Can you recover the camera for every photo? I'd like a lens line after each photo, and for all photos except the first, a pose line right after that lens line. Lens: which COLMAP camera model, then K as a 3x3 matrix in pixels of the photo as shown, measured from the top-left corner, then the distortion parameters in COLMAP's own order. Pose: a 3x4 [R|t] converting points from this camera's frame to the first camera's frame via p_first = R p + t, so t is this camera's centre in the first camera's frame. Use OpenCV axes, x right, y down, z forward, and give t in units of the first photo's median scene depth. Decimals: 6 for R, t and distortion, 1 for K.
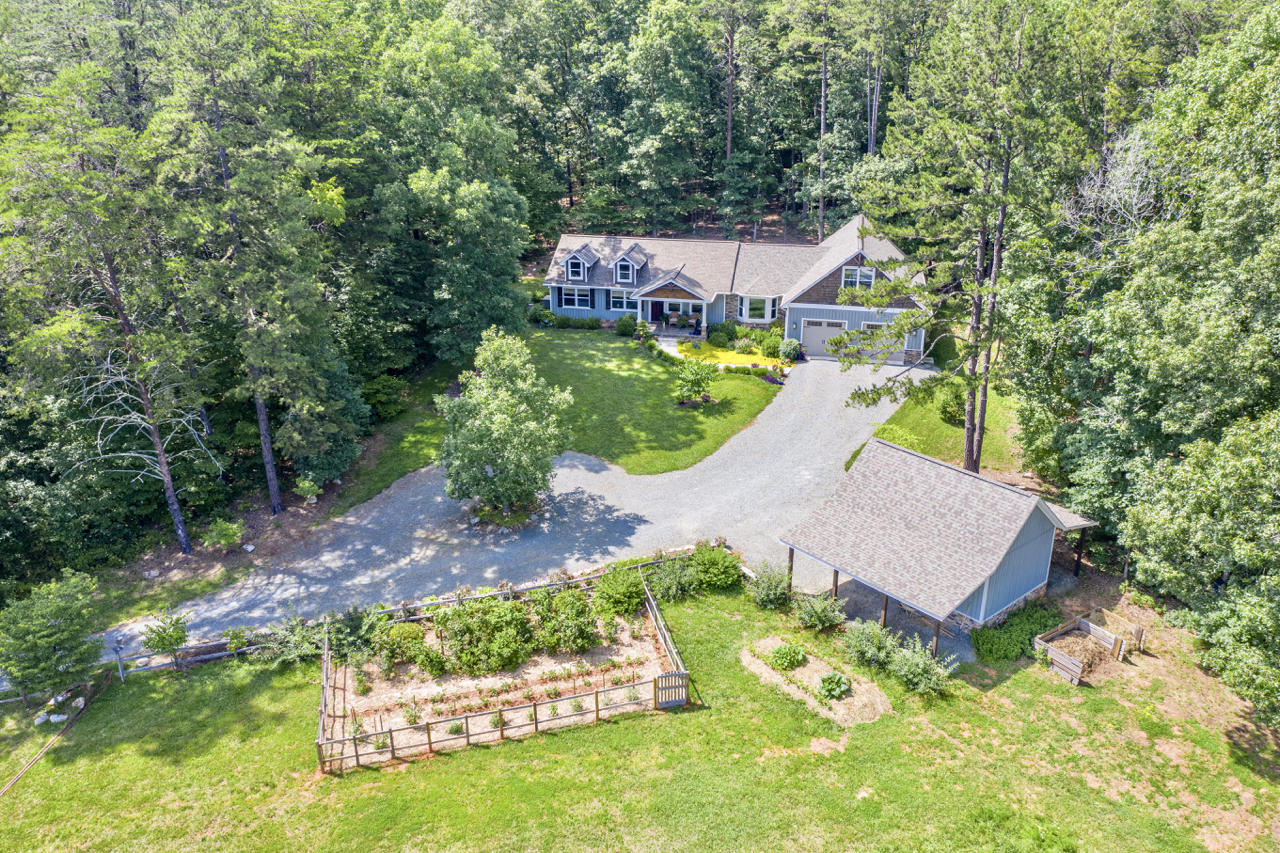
lens RADIAL K [[1005.3, 0, 641.1], [0, 1005.3, 426.8], [0, 0, 1]] dist [-0.022567, 0.006171]
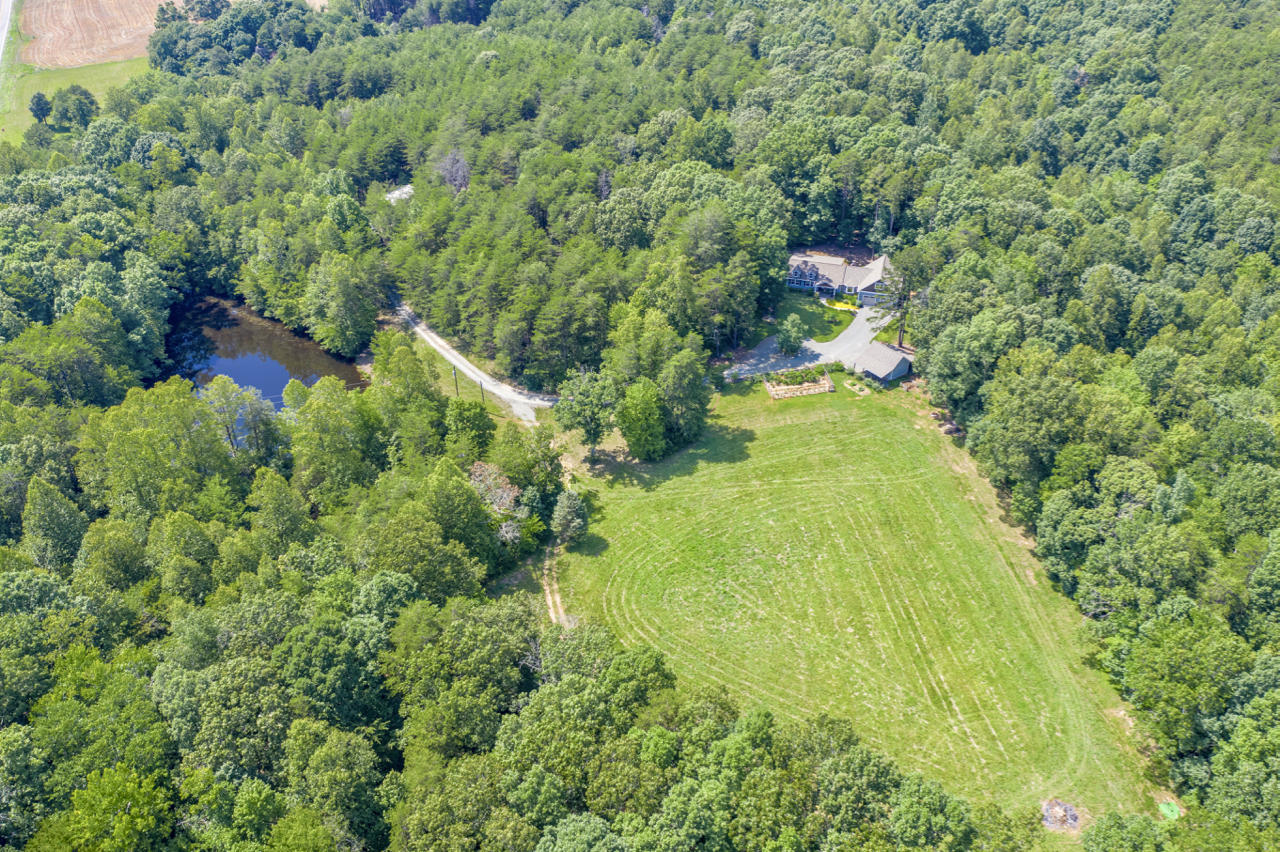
lens RADIAL K [[1005.3, 0, 638.3], [0, 1005.3, 425.6], [0, 0, 1]] dist [-0.022567, 0.006171]
pose [[0.997330, 0.042211, -0.059586, -0.439726], [-0.028174, 0.975249, 0.219305, -0.459554], [0.067368, -0.217041, 0.973835, -2.865278]]
